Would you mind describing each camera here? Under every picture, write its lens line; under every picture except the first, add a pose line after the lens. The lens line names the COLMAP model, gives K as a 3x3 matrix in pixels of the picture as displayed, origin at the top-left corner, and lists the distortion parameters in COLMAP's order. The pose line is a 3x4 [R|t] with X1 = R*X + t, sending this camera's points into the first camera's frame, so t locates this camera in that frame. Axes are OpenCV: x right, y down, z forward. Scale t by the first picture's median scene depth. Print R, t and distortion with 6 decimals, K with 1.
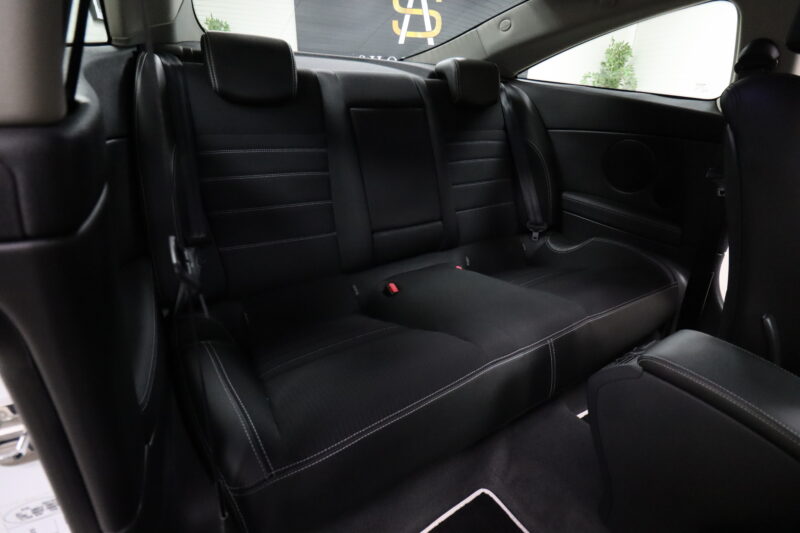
lens RADIAL K [[376.1, 0, 397.6], [0, 376.1, 258.6], [0, 0, 1]] dist [0.002225, -0.011898]
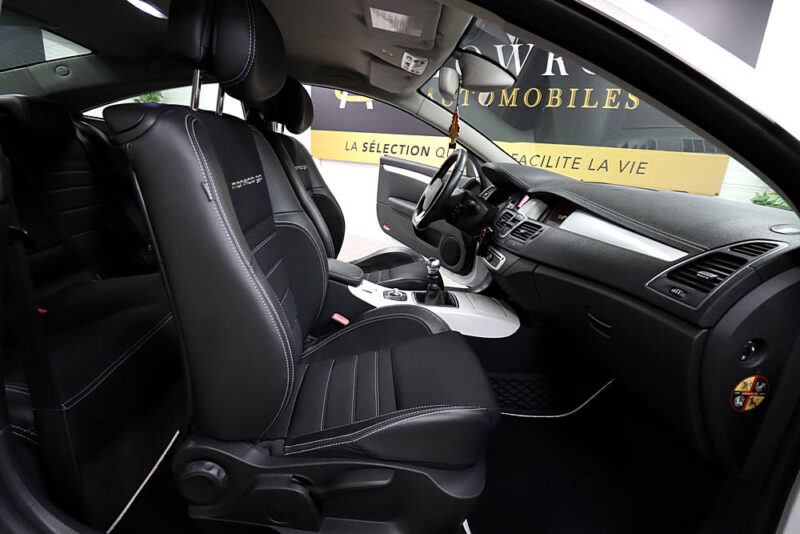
lens RADIAL K [[376.1, 0, 397.6], [0, 376.1, 259.1], [0, 0, 1]] dist [0.002225, -0.011898]
pose [[0.500756, -0.233758, 0.833427, -0.257451], [0.298961, 0.950299, 0.086911, 0.113943], [-0.812321, 0.205641, 0.545753, -0.294544]]
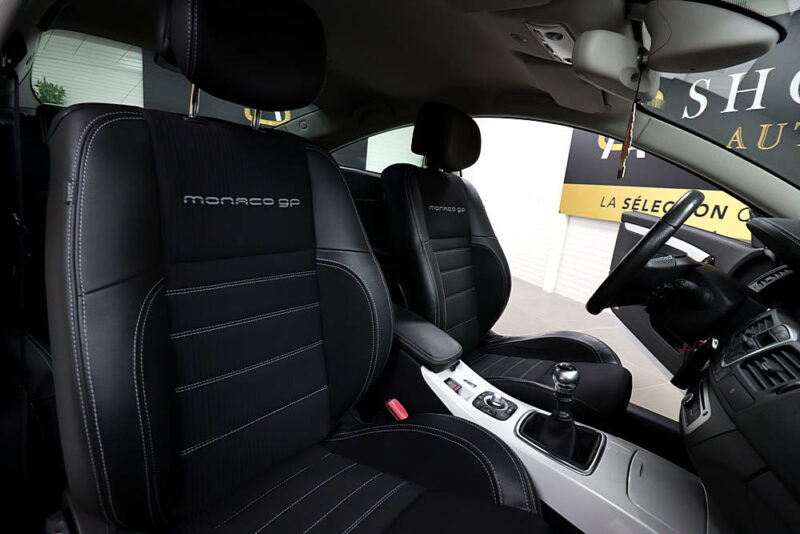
lens RADIAL K [[376.1, 0, 397.6], [0, 376.1, 259.1], [0, 0, 1]] dist [0.002225, -0.011898]
pose [[0.942053, 0.000780, 0.335462, 0.134449], [0.066124, 0.979946, -0.187971, 0.153643], [-0.328881, 0.199261, 0.923110, -0.302855]]
